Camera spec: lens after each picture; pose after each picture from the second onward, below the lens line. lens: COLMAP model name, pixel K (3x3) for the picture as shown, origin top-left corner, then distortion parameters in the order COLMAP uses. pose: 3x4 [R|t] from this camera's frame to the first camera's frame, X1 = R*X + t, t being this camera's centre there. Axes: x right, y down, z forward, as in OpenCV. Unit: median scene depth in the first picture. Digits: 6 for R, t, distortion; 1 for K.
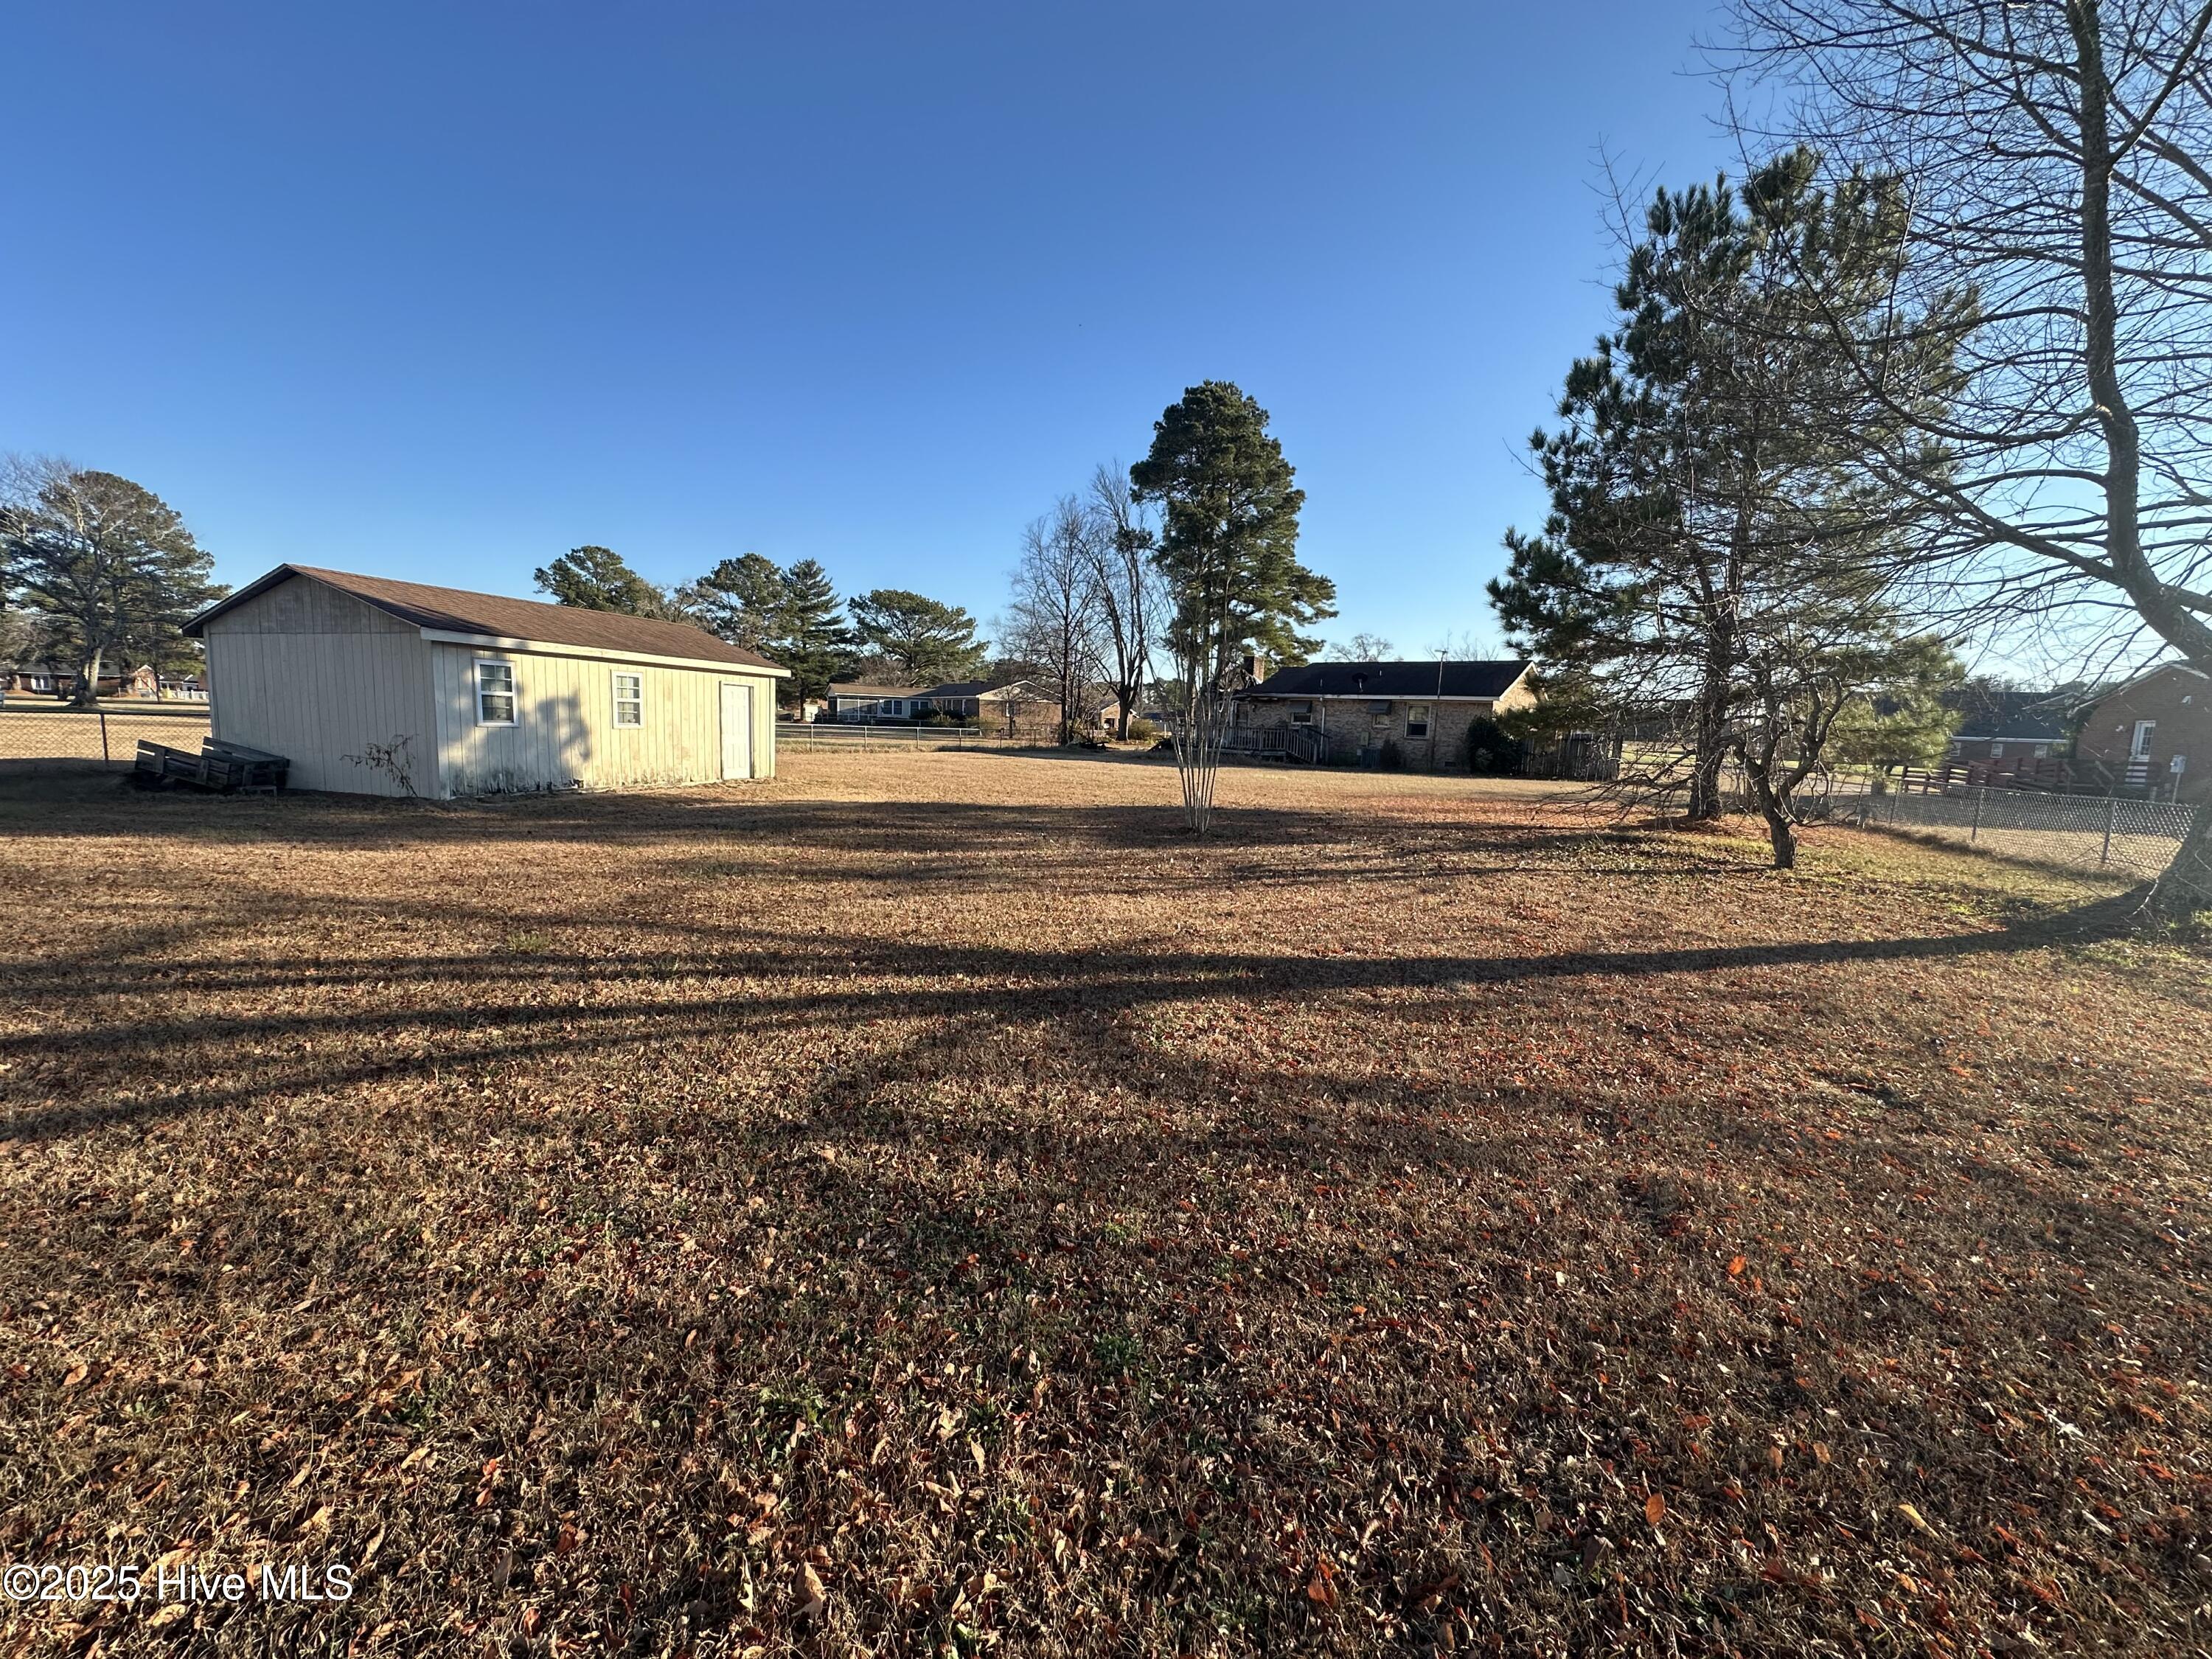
lens RADIAL K [[879.6, 0, 1100.9], [0, 879.6, 833.2], [0, 0, 1]] dist [-0.001819, 0.000493]
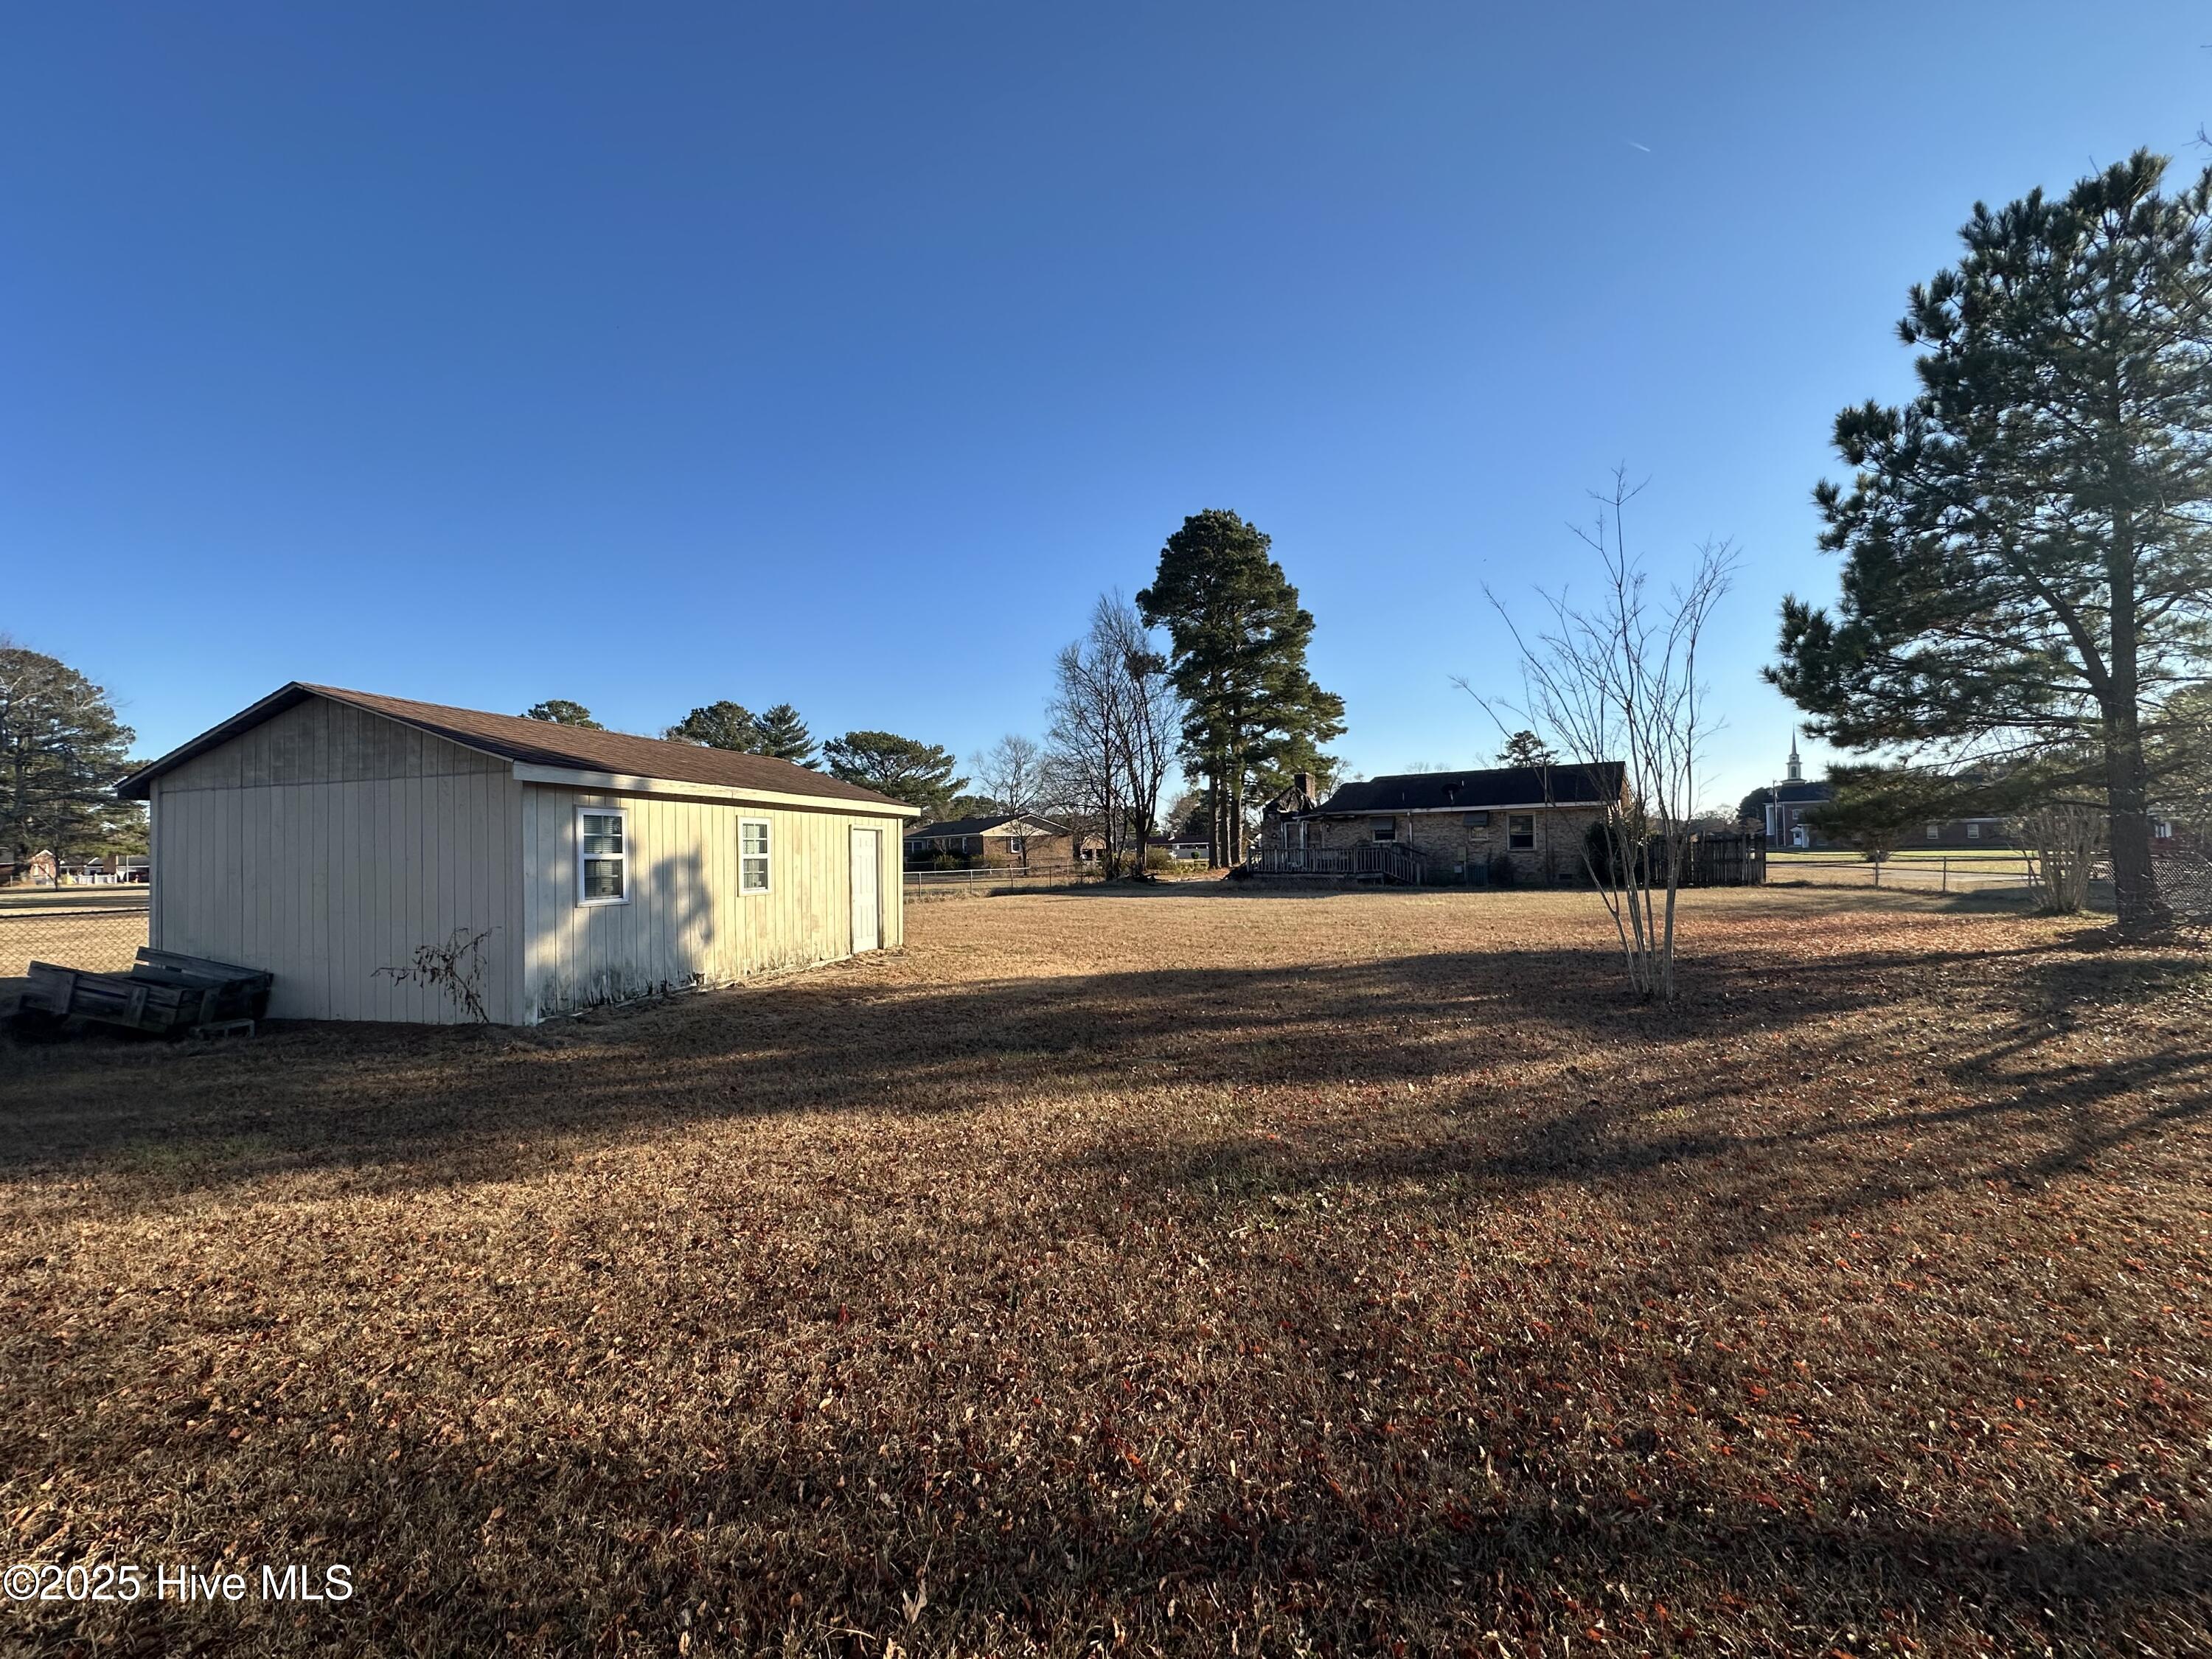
lens RADIAL K [[879.6, 0, 1100.9], [0, 879.6, 833.2], [0, 0, 1]] dist [-0.001819, 0.000493]
pose [[0.996804, -0.054628, 0.058287, -0.081696], [0.062604, 0.987421, -0.145191, -0.012814], [-0.049622, 0.148376, 0.987685, 0.073332]]
